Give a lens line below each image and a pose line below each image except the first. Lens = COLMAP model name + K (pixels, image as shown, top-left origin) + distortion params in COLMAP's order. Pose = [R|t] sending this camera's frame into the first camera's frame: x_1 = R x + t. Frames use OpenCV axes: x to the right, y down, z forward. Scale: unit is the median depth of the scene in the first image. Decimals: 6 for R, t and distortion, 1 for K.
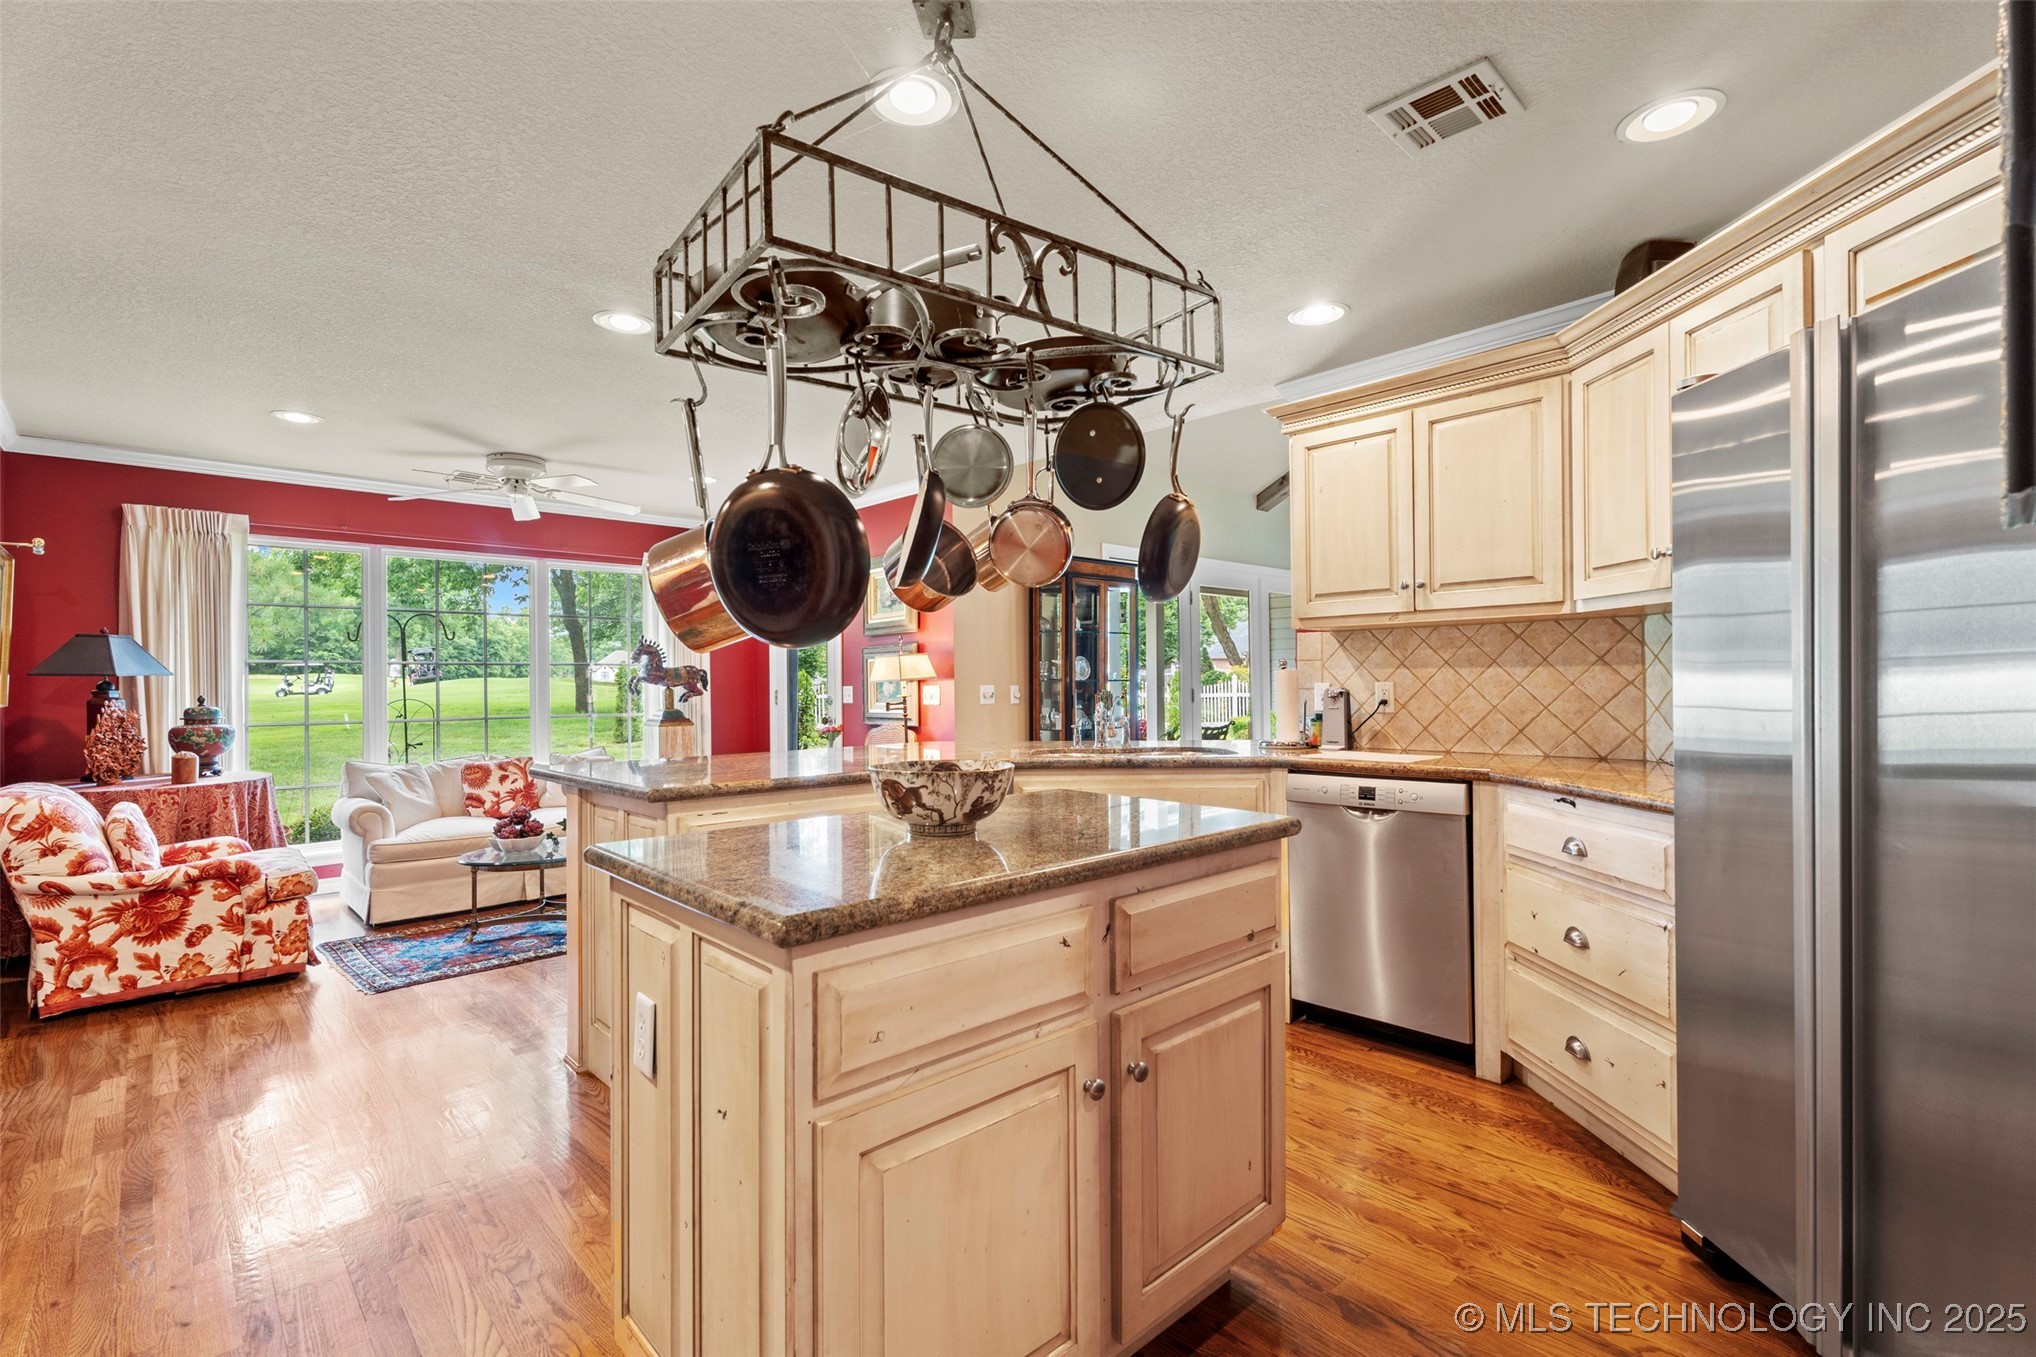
lens RADIAL K [[895.3, 0, 1009.8], [0, 895.3, 671.4], [0, 0, 1]] dist [-0.001060, -0.001955]
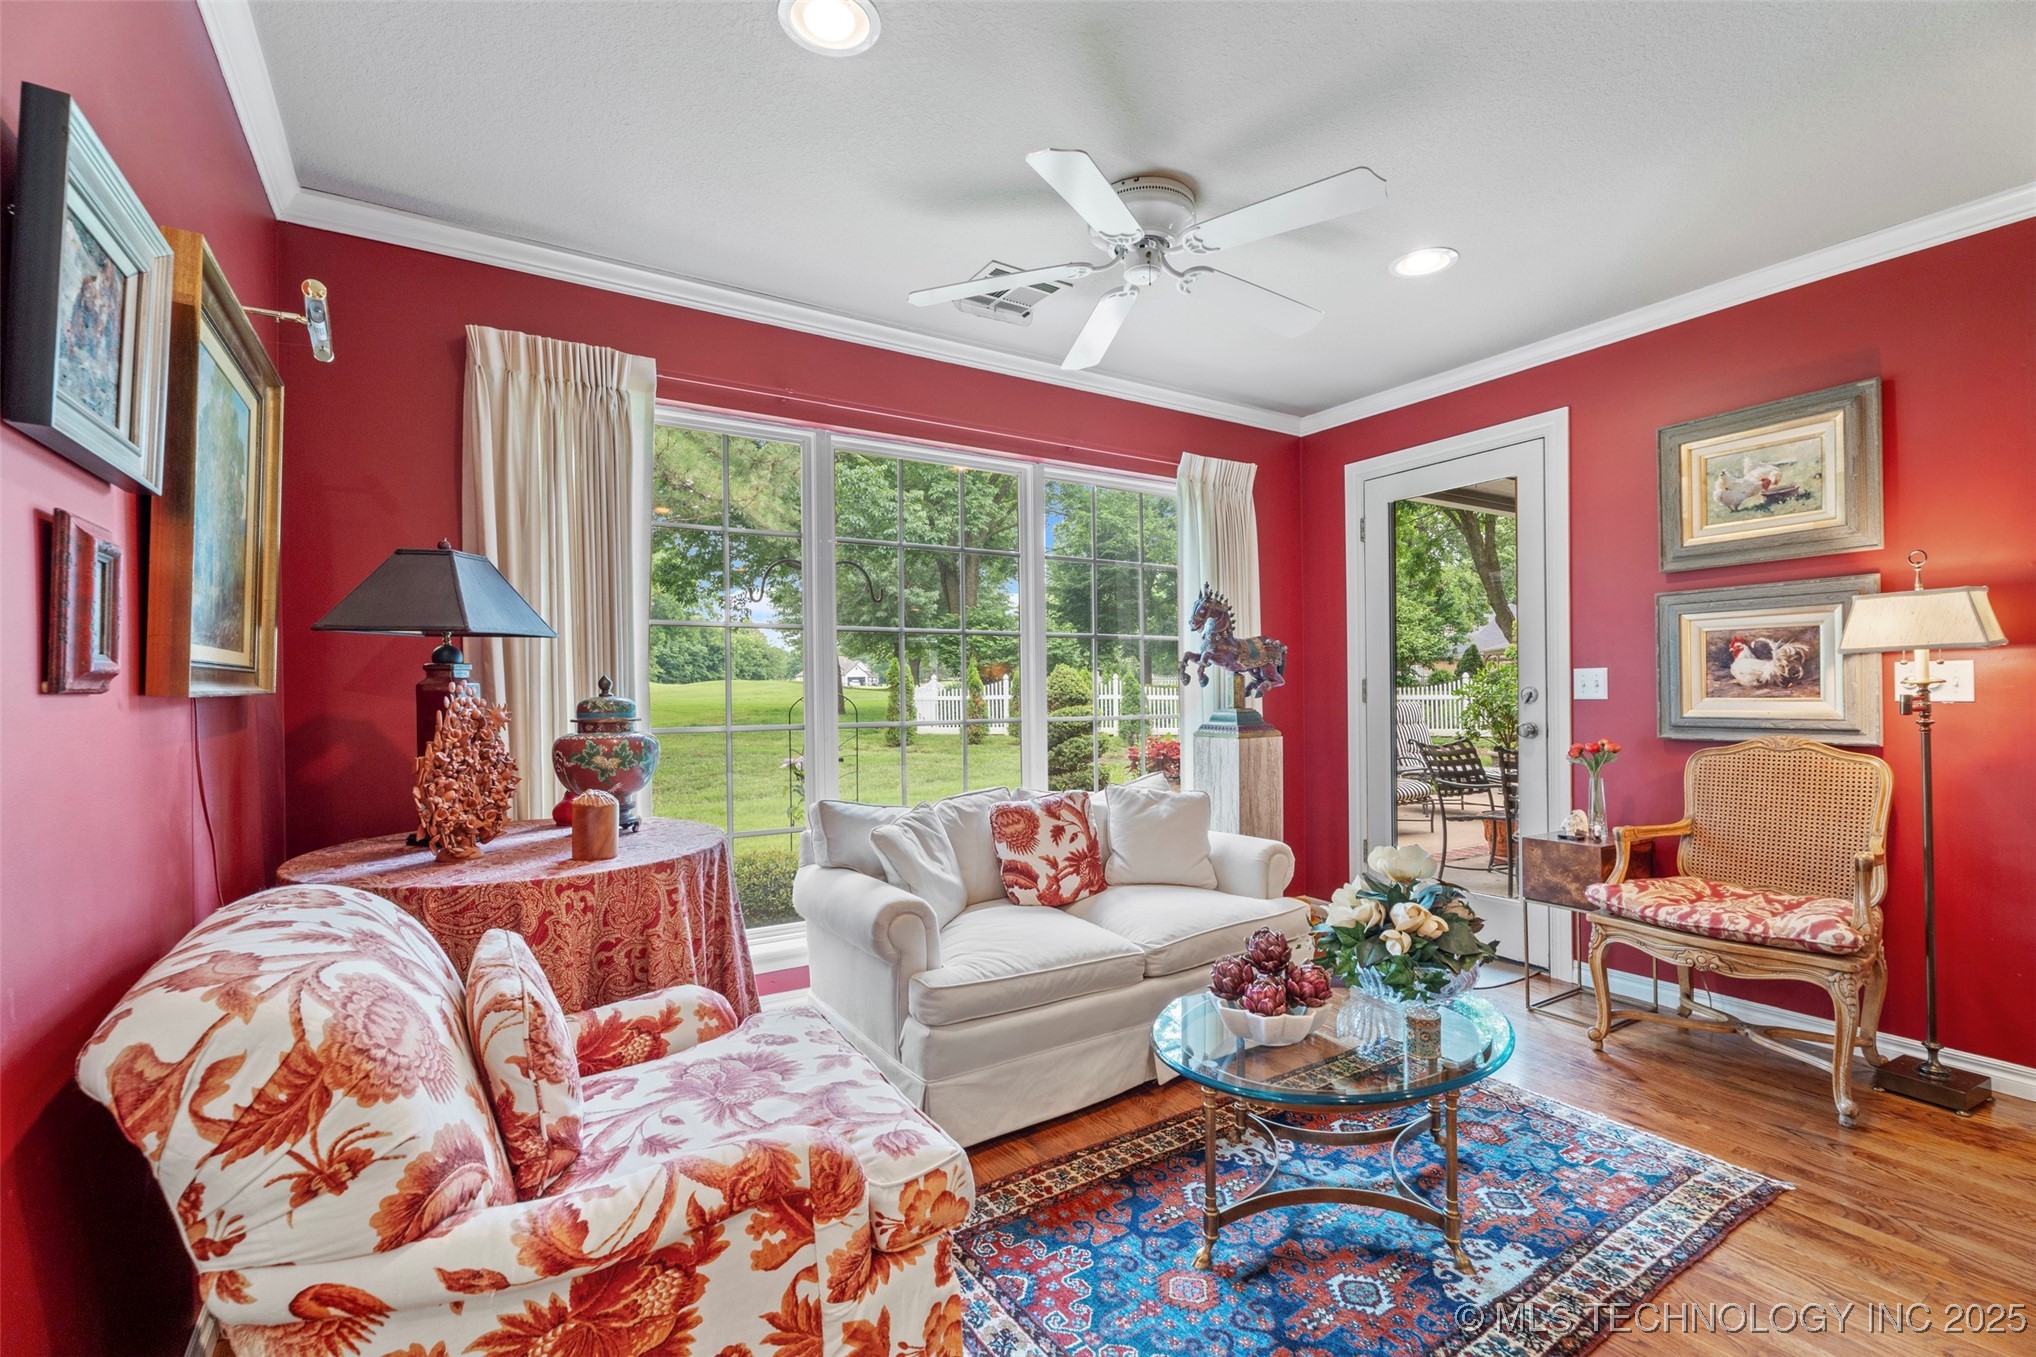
lens RADIAL K [[895.3, 0, 1021.6], [0, 895.3, 687.1], [0, 0, 1]] dist [-0.001060, -0.001955]
pose [[0.979878, 0.000334, -0.199599, -0.606213], [0.002298, 0.999913, 0.012957, 0.029394], [0.199587, -0.013155, 0.979792, 0.580766]]
